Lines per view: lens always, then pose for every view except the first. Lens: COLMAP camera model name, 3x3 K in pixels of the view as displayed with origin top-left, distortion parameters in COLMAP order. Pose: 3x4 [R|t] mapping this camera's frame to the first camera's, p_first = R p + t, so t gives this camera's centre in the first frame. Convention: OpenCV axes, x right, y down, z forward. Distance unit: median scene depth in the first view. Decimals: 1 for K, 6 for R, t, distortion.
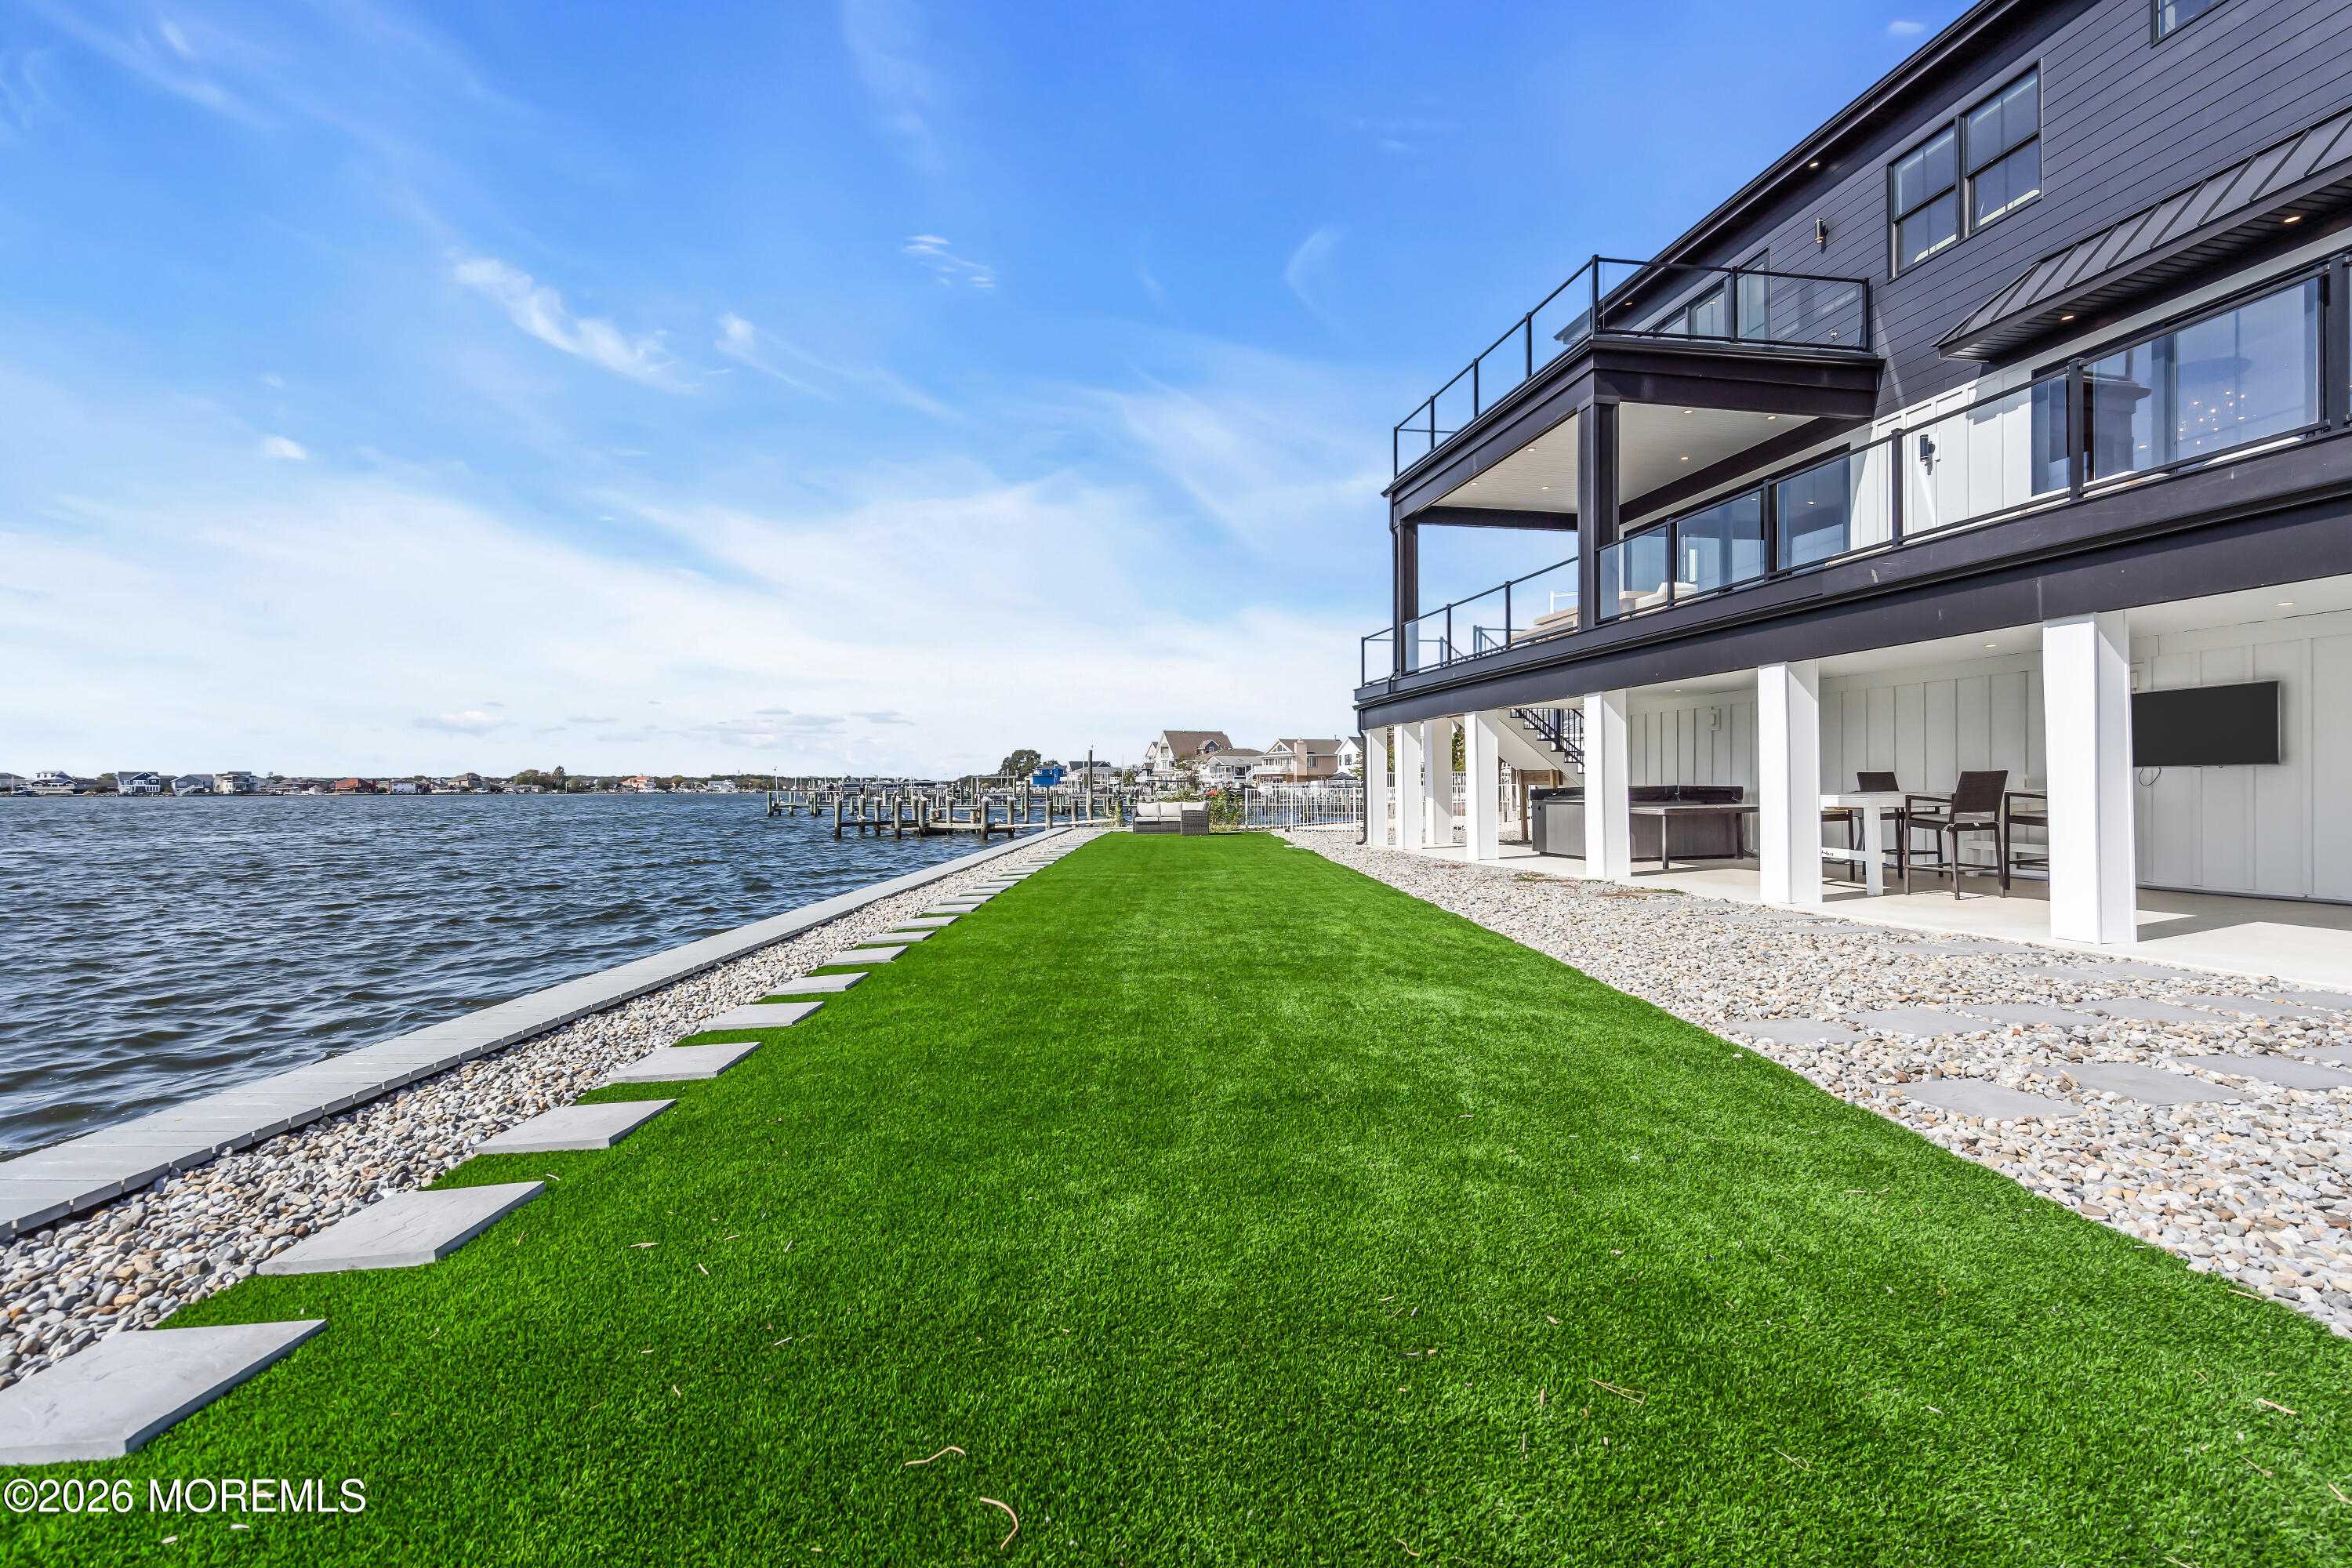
lens RADIAL K [[1089.1, 0, 1184.8], [0, 1089.1, 785.1], [0, 0, 1]] dist [-0.002584, 0.002343]
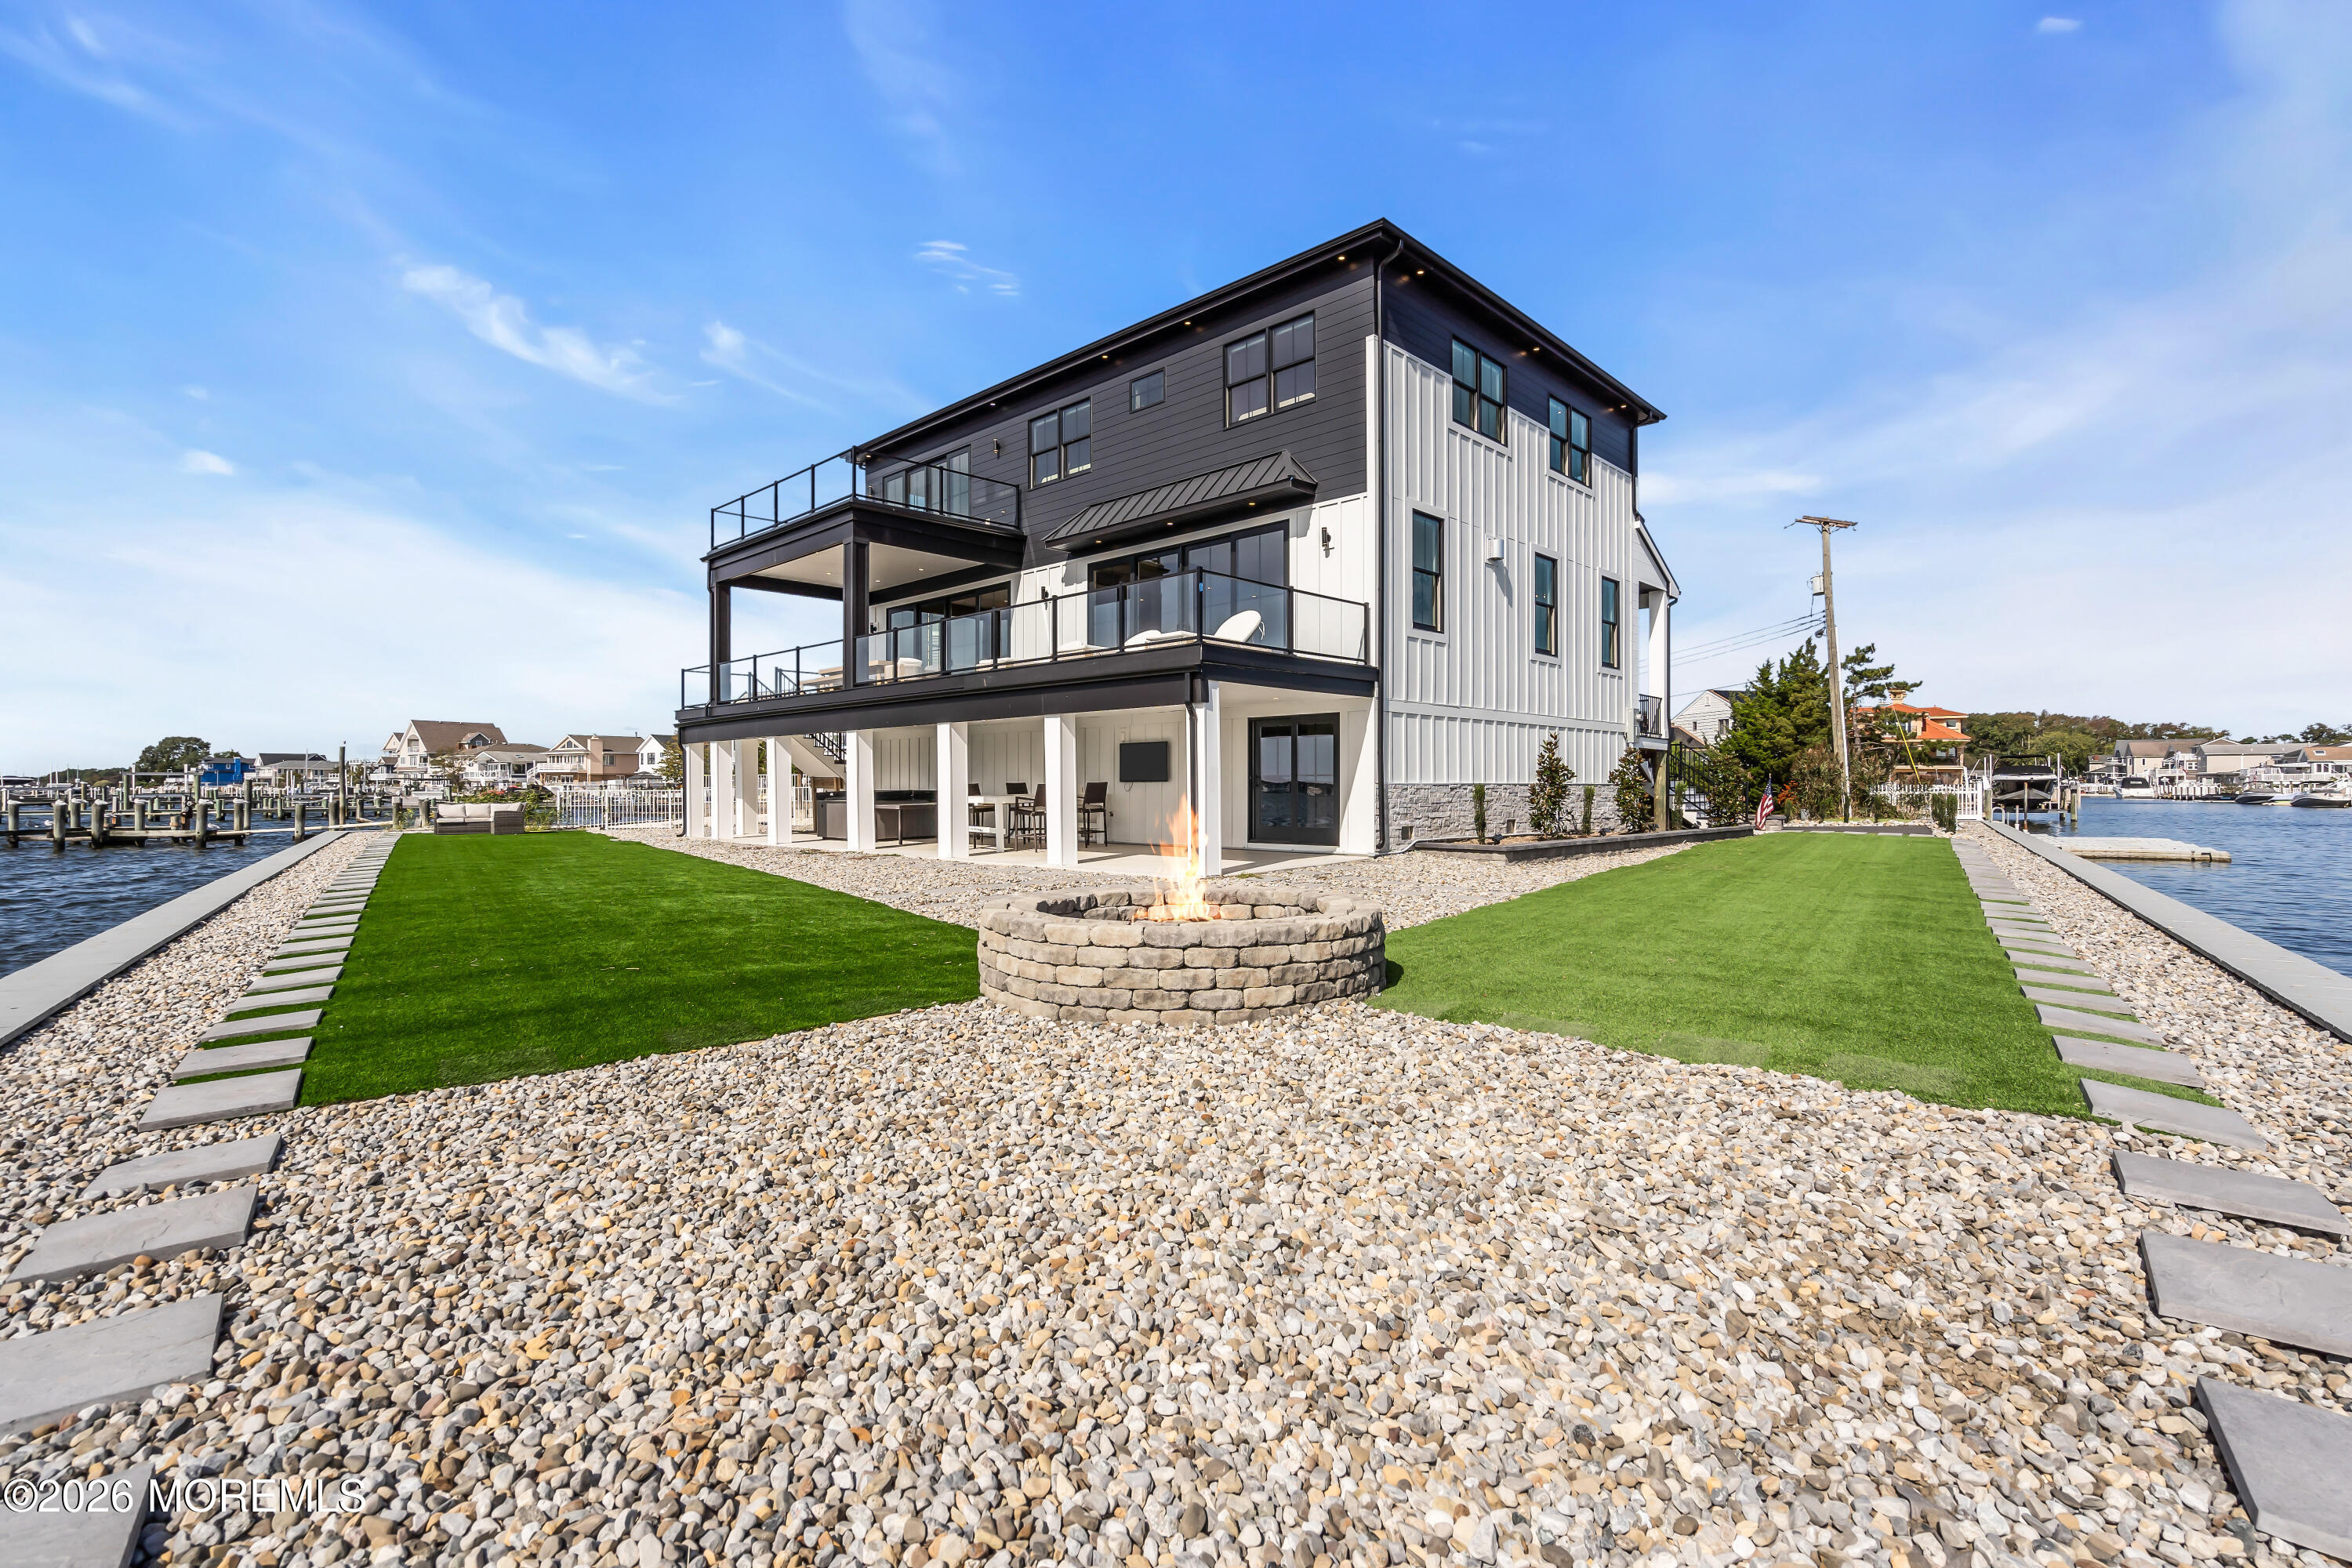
lens RADIAL K [[1089.1, 0, 1179.7], [0, 1089.1, 783.6], [0, 0, 1]] dist [-0.002584, 0.002343]
pose [[0.822941, 0.003922, 0.568114, -0.085226], [-0.003363, 0.999992, -0.002032, -0.005848], [-0.568117, -0.000238, 0.822947, -0.387118]]
